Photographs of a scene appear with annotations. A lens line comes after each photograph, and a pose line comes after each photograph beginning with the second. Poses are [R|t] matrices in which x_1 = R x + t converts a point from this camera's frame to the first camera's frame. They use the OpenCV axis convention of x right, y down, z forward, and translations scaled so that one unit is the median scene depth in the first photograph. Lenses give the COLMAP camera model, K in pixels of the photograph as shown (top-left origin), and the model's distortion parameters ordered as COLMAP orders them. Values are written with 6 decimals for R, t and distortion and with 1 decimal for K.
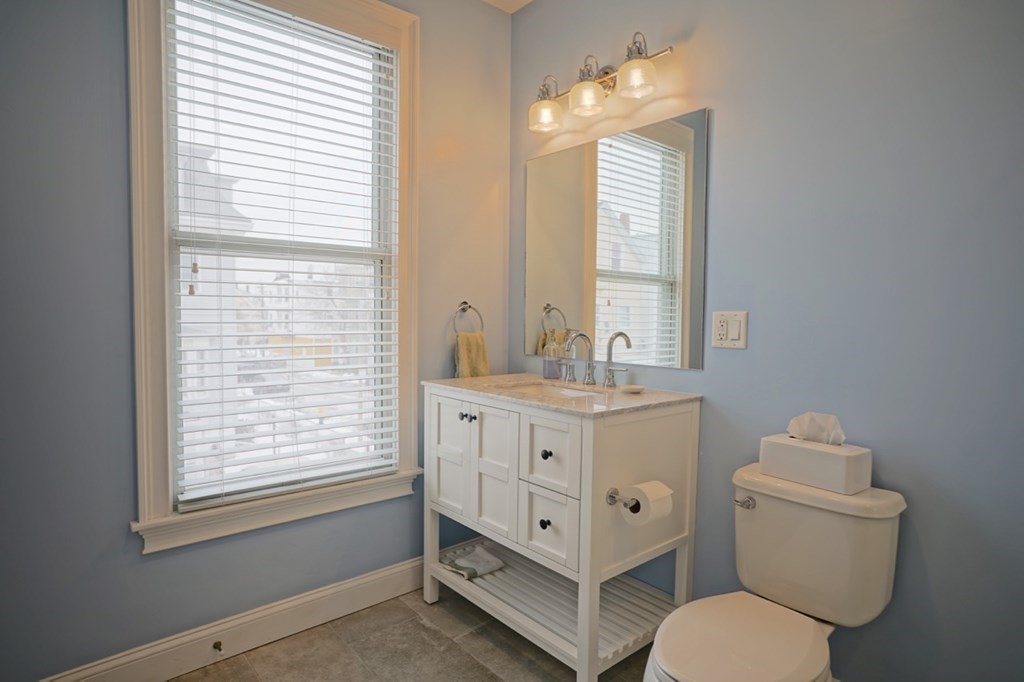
lens RADIAL K [[557.7, 0, 512.0], [0, 557.7, 341.0], [0, 0, 1]] dist [-0.054267, 0.038953]
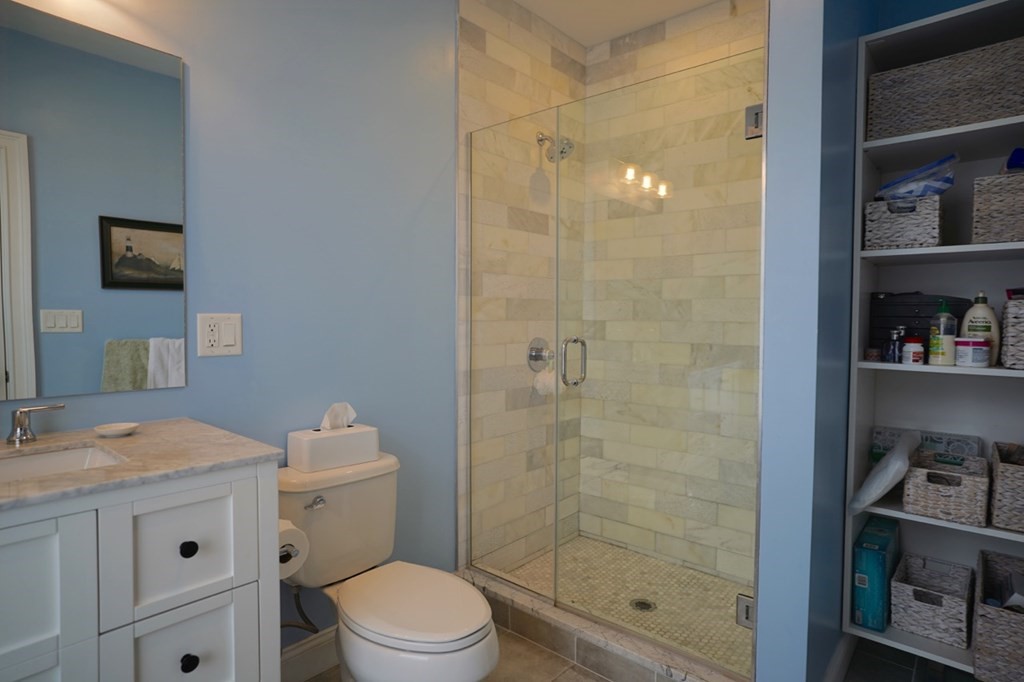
lens RADIAL K [[557.7, 0, 512.0], [0, 557.7, 341.0], [0, 0, 1]] dist [-0.054267, 0.038953]
pose [[-0.150488, -0.052527, 0.987215, -0.561907], [0.030158, 0.997879, 0.057692, -0.048936], [-0.988152, 0.038454, -0.148585, 0.703339]]
